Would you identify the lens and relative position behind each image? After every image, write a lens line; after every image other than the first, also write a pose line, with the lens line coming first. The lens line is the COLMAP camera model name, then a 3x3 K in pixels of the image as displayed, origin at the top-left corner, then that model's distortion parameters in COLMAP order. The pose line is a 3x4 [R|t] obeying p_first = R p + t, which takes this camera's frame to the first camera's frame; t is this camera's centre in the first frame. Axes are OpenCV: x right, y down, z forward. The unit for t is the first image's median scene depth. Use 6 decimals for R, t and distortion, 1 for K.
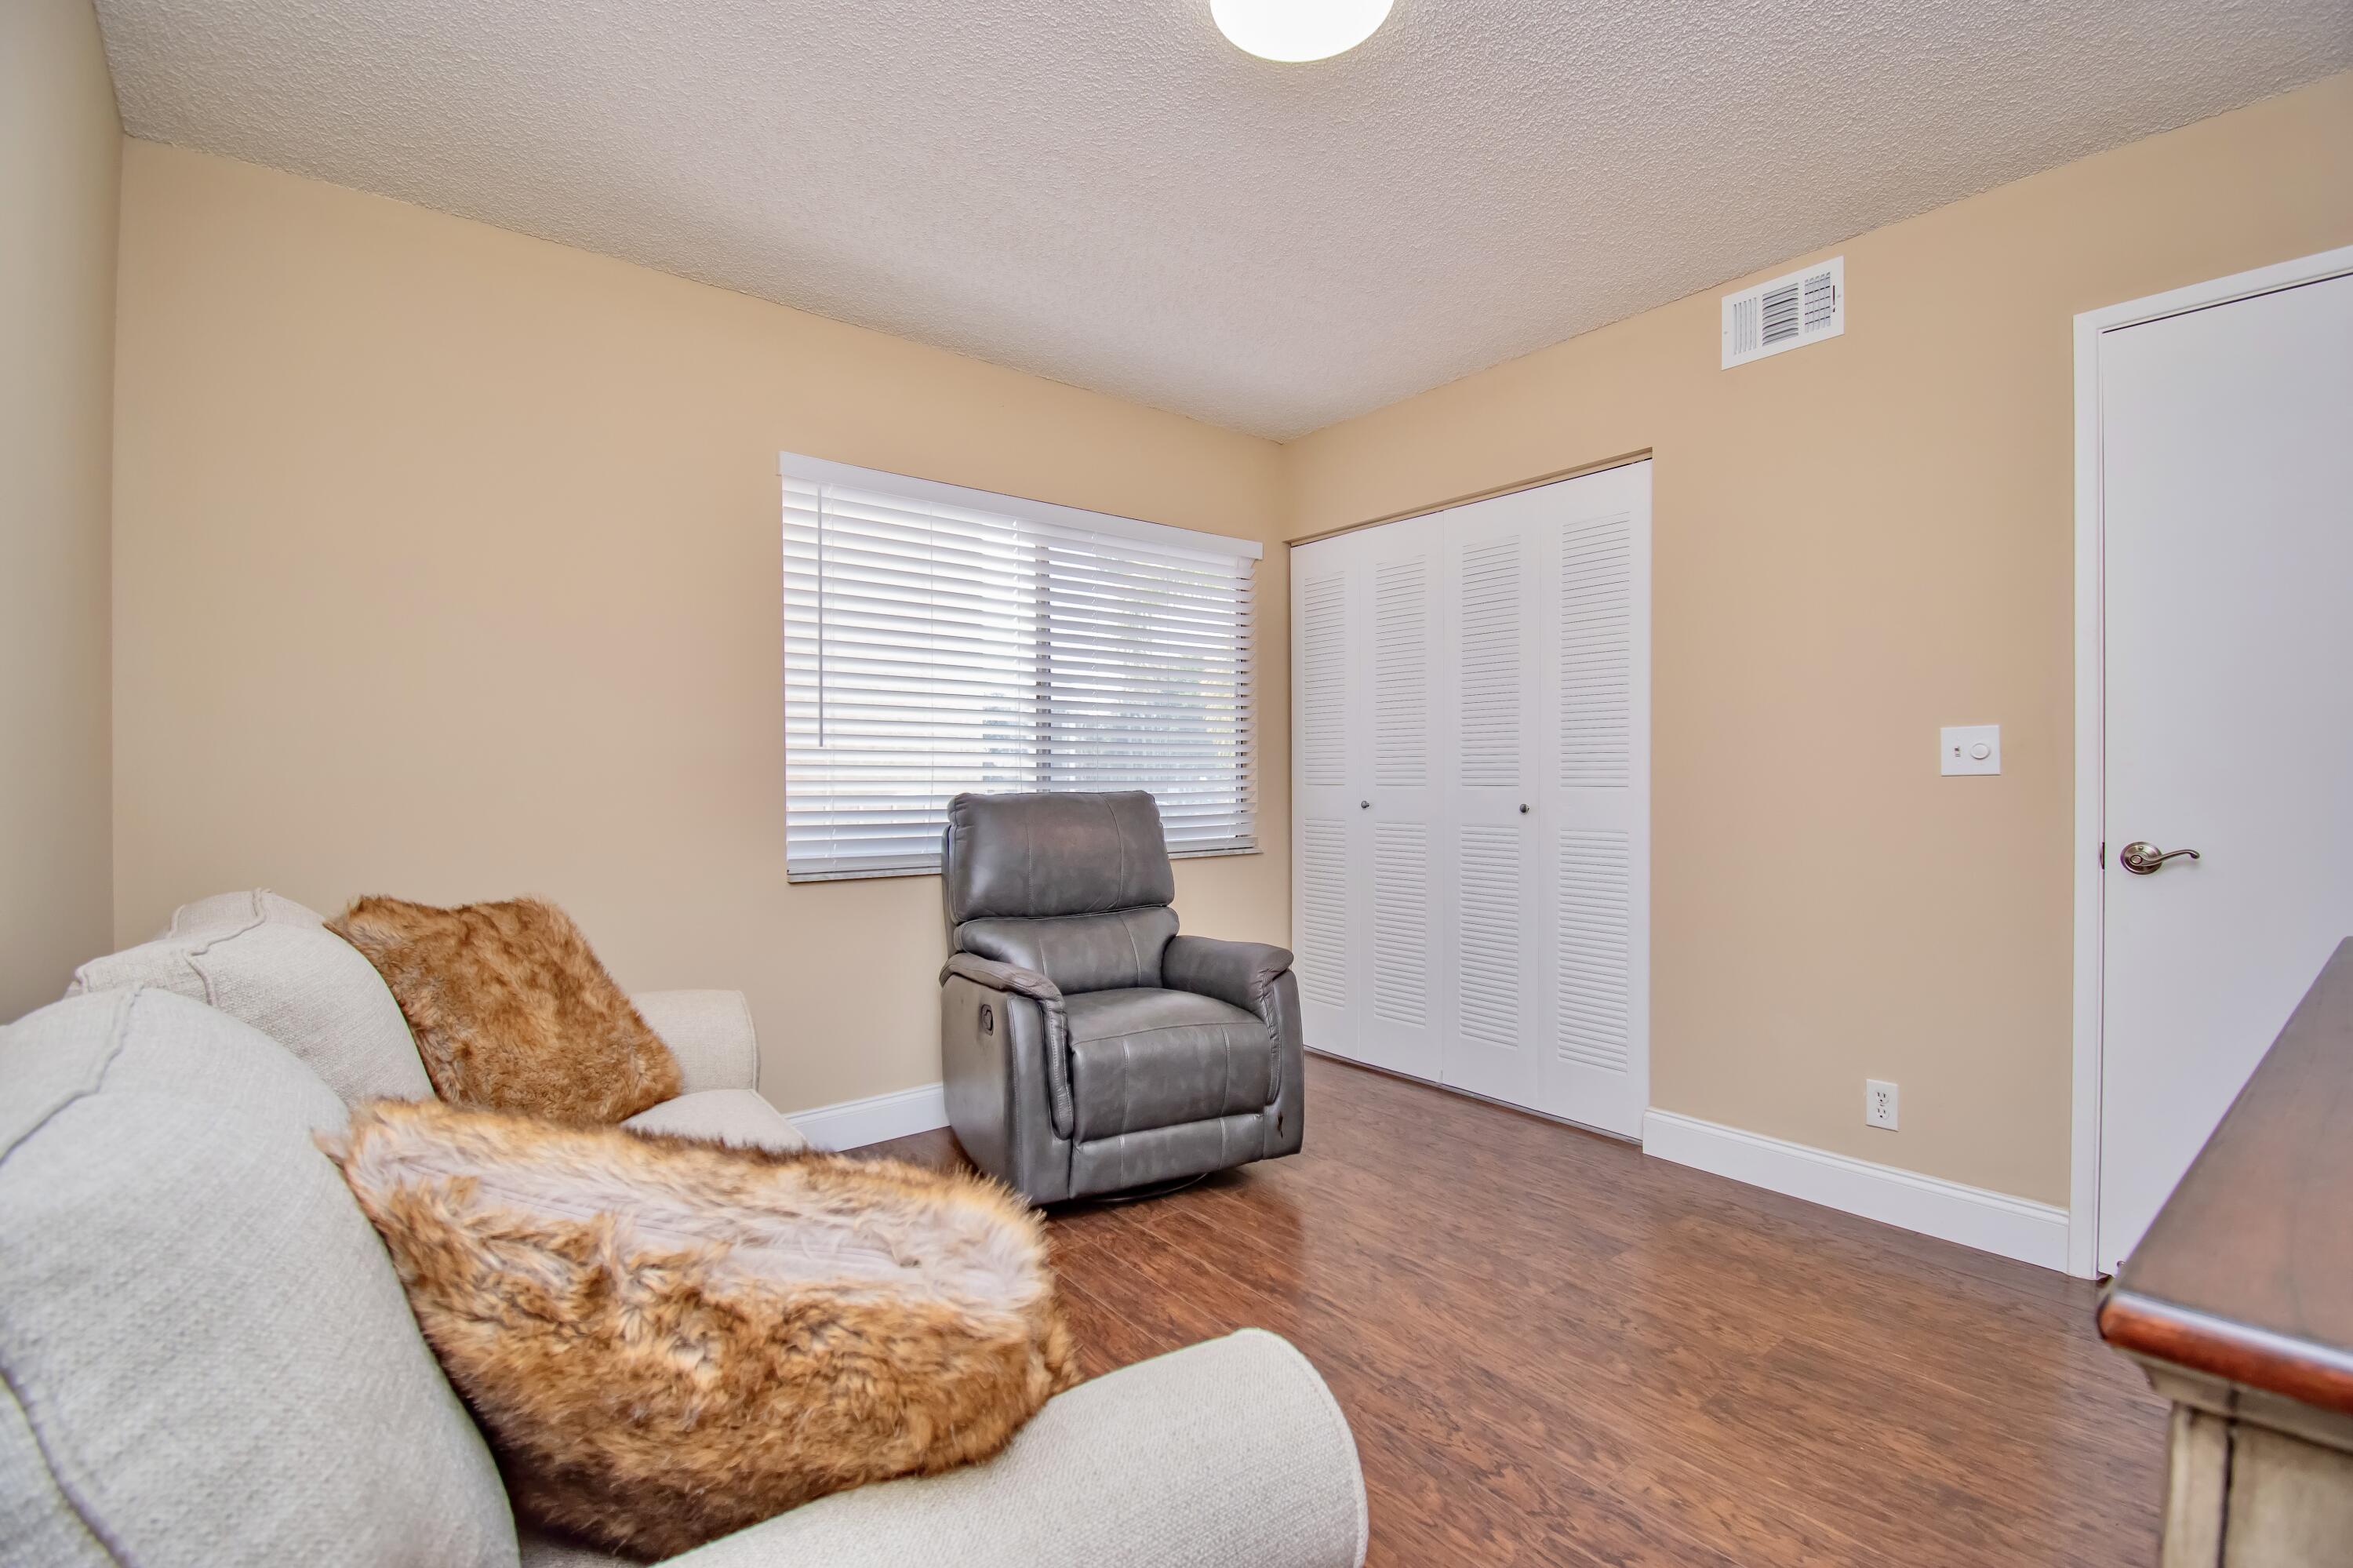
lens RADIAL K [[1047.3, 0, 1188.4], [0, 1047.3, 778.1], [0, 0, 1]] dist [0.002401, -0.017861]
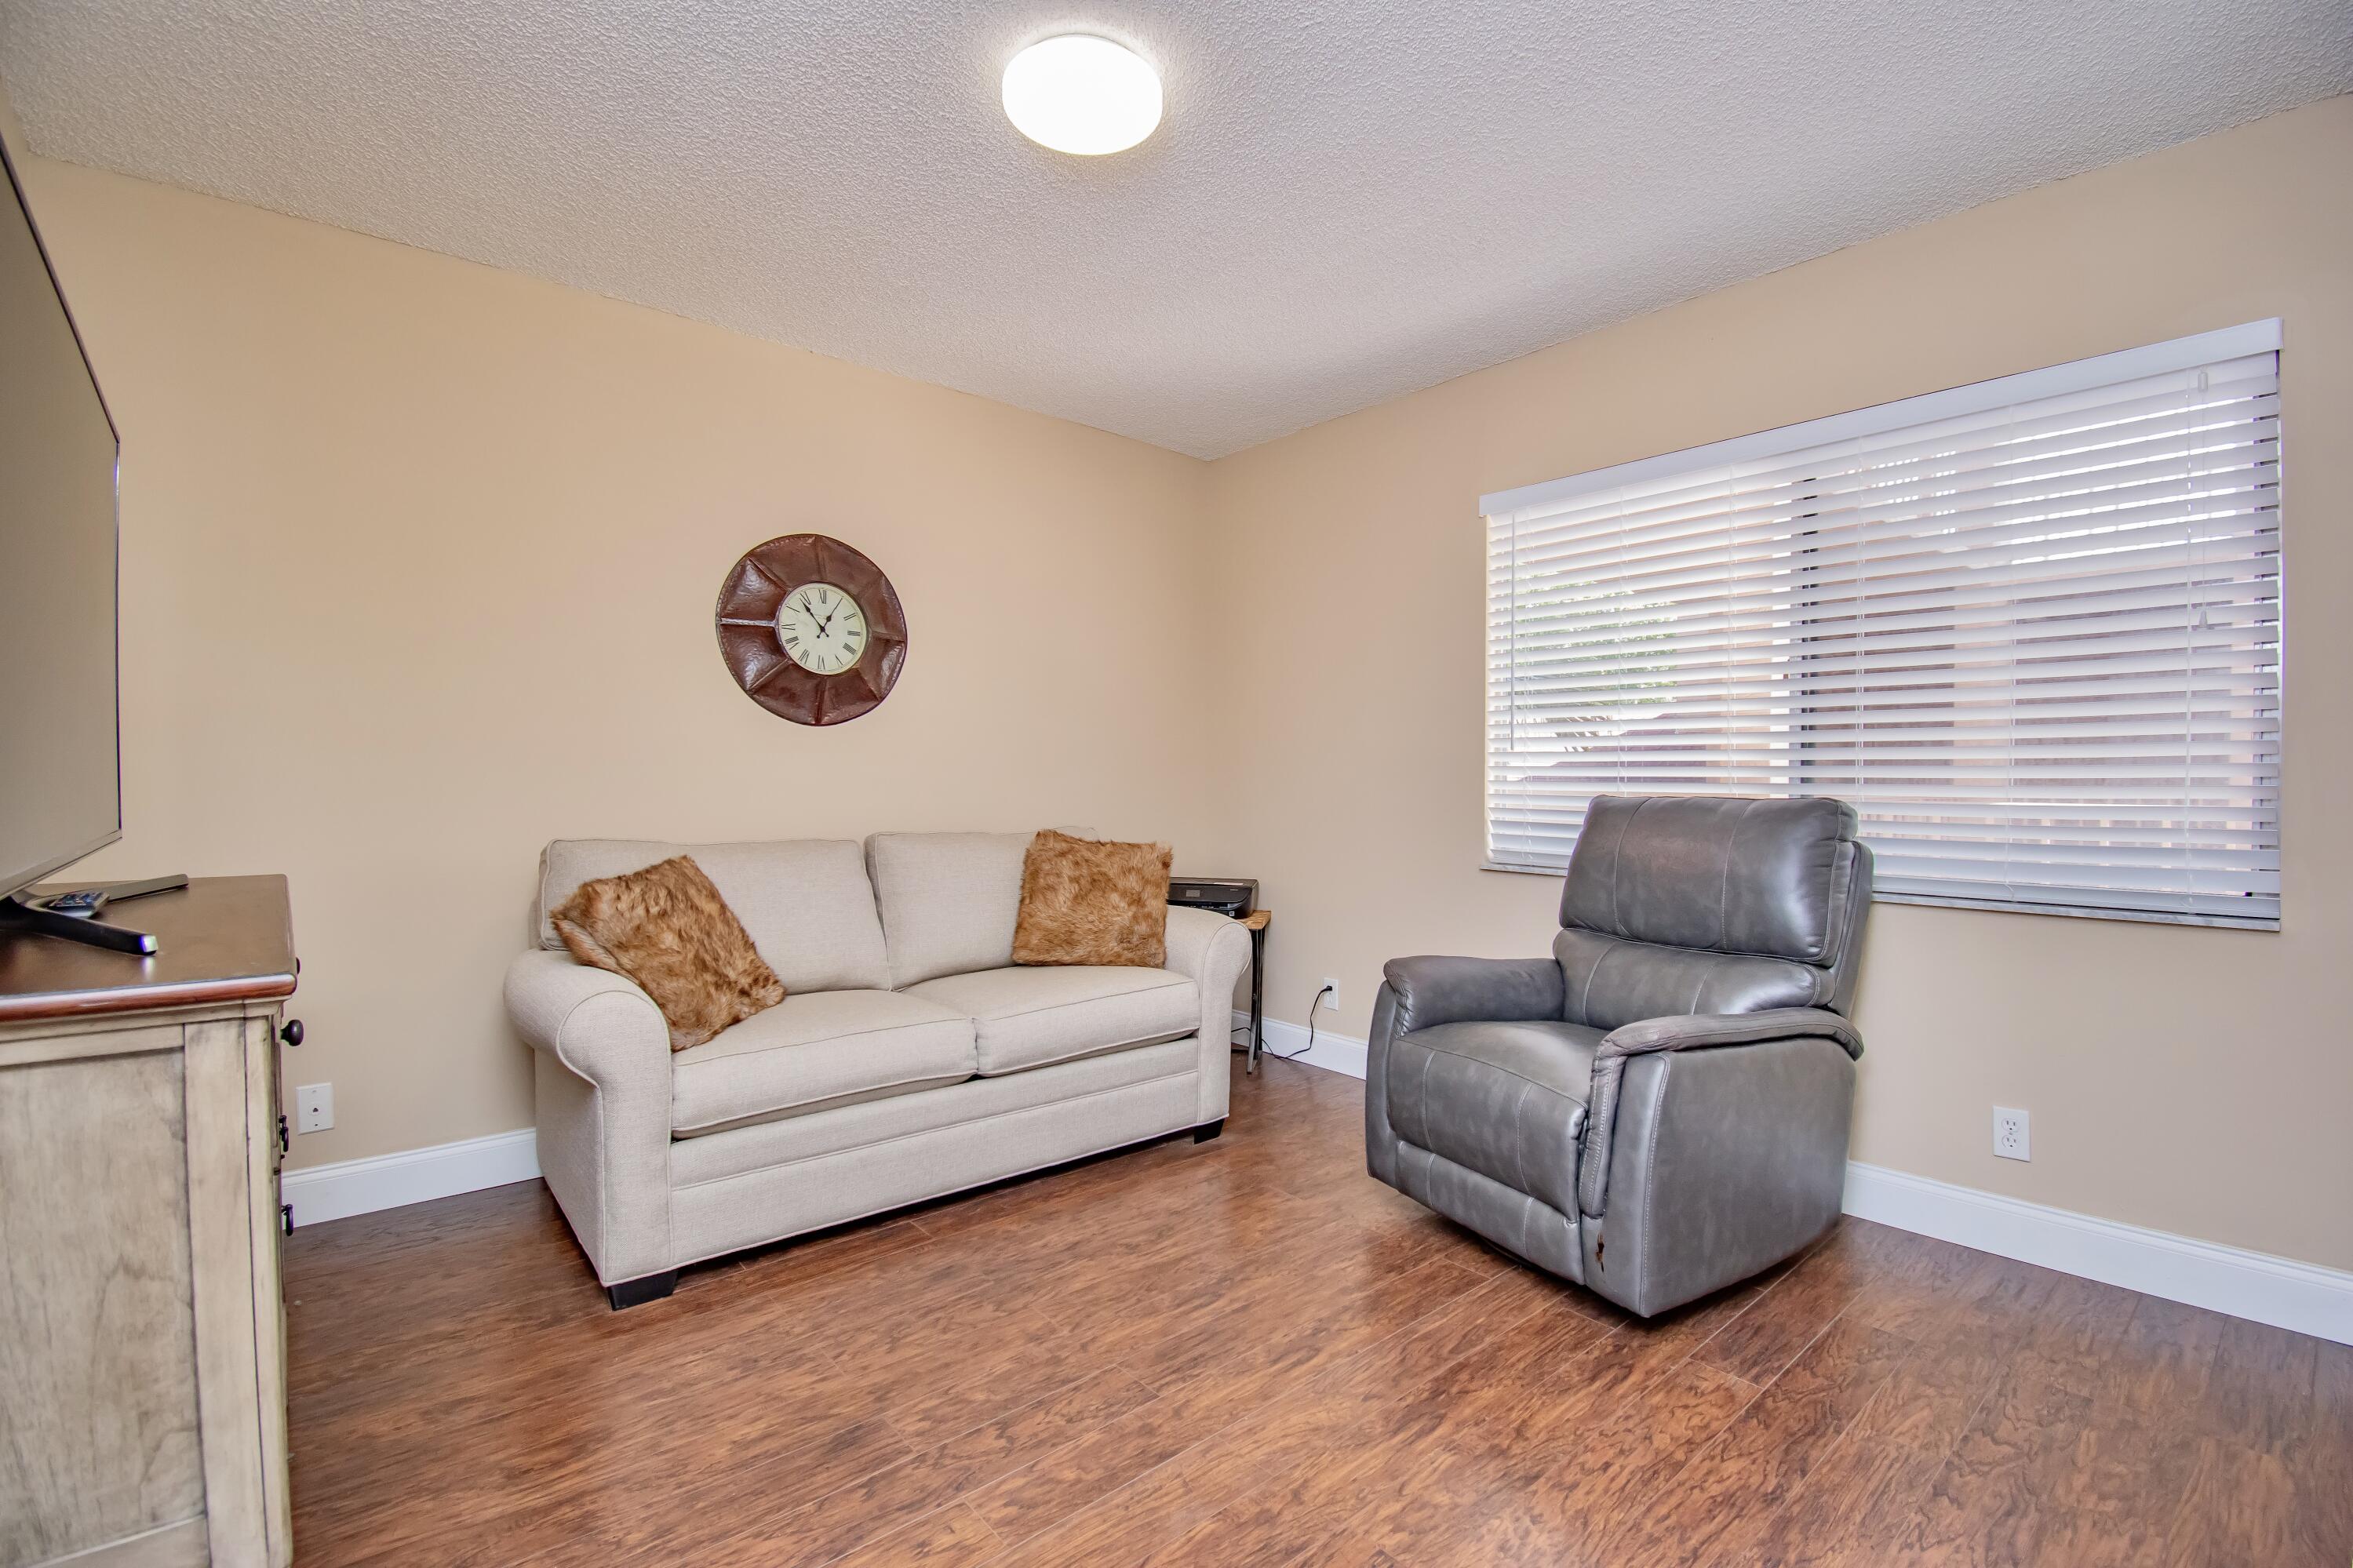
lens RADIAL K [[1047.2, 0, 1188.4], [0, 1047.2, 778.1], [0, 0, 1]] dist [0.002401, -0.017861]
pose [[0.032968, -0.000446, -0.999456, 0.781357], [-0.004679, 0.999989, -0.000600, 0.001652], [0.999445, 0.004697, 0.032965, 0.663394]]
